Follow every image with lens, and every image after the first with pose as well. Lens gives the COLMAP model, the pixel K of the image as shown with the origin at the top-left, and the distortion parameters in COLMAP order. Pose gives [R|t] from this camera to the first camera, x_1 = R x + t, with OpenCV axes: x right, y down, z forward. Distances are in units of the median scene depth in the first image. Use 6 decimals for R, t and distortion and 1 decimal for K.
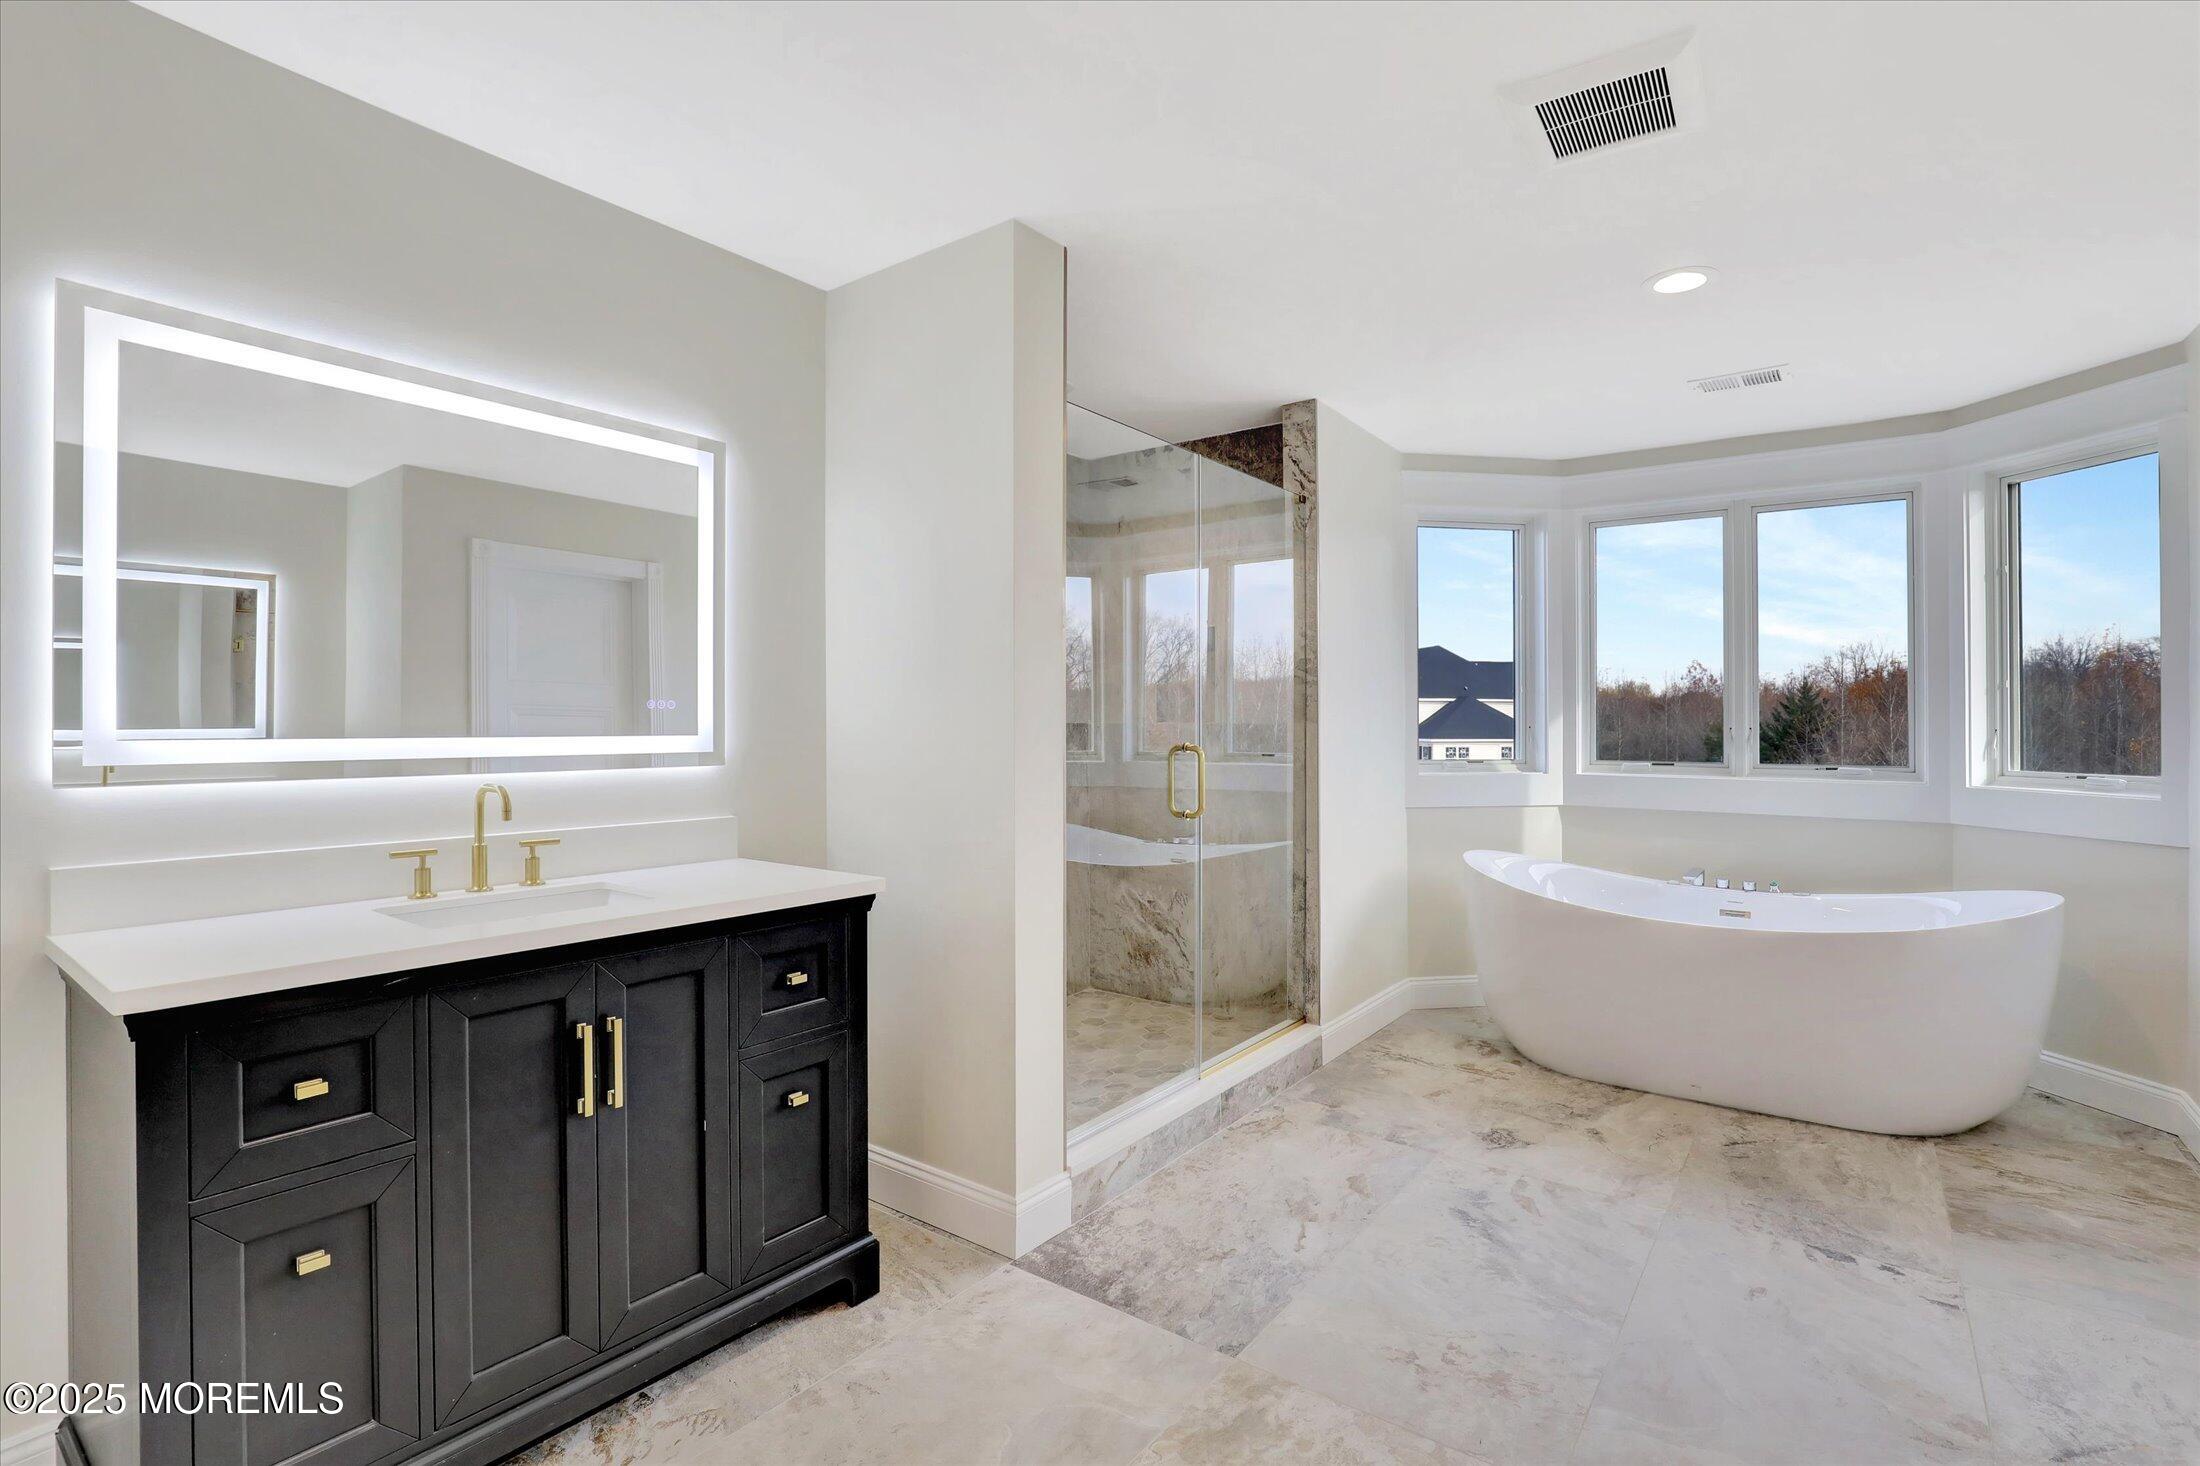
lens RADIAL K [[1006.3, 0, 1127.4], [0, 1006.3, 715.2], [0, 0, 1]] dist [-0.032761, 0.006763]
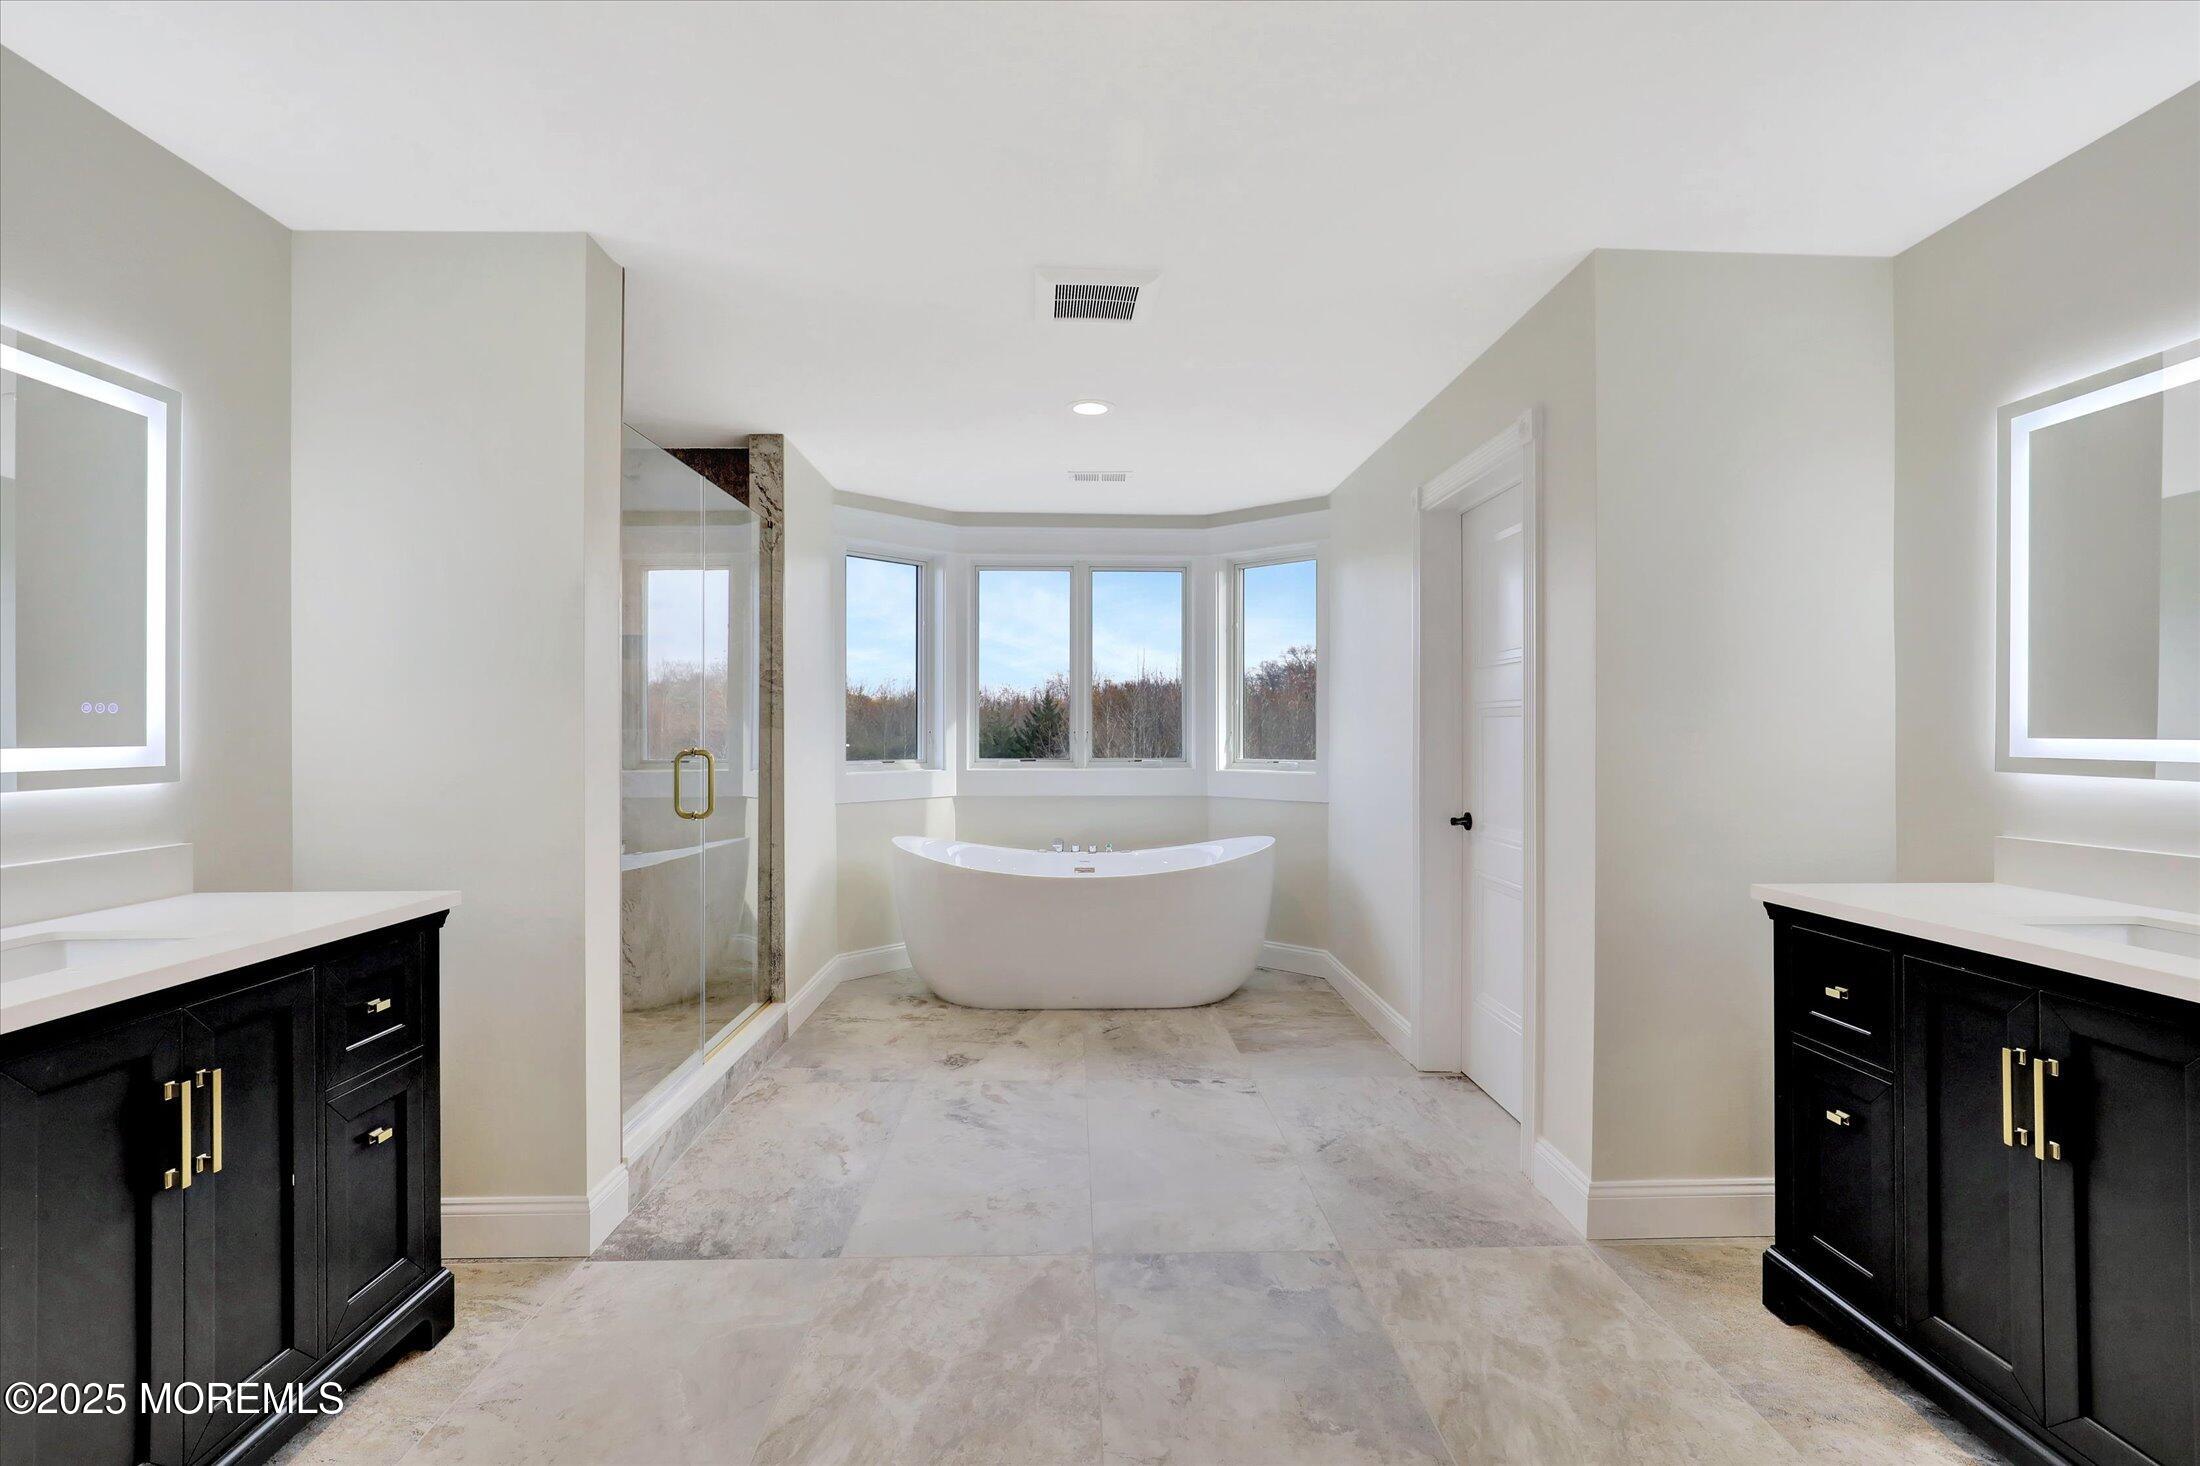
lens RADIAL K [[1019.0, 0, 1070.9], [0, 1019.0, 726.5], [0, 0, 1]] dist [-0.002639, -0.000417]
pose [[0.795998, -0.001870, 0.605297, -0.281985], [-0.001327, 0.999987, 0.004835, -0.000709], [-0.605298, -0.004652, 0.795985, -0.100078]]
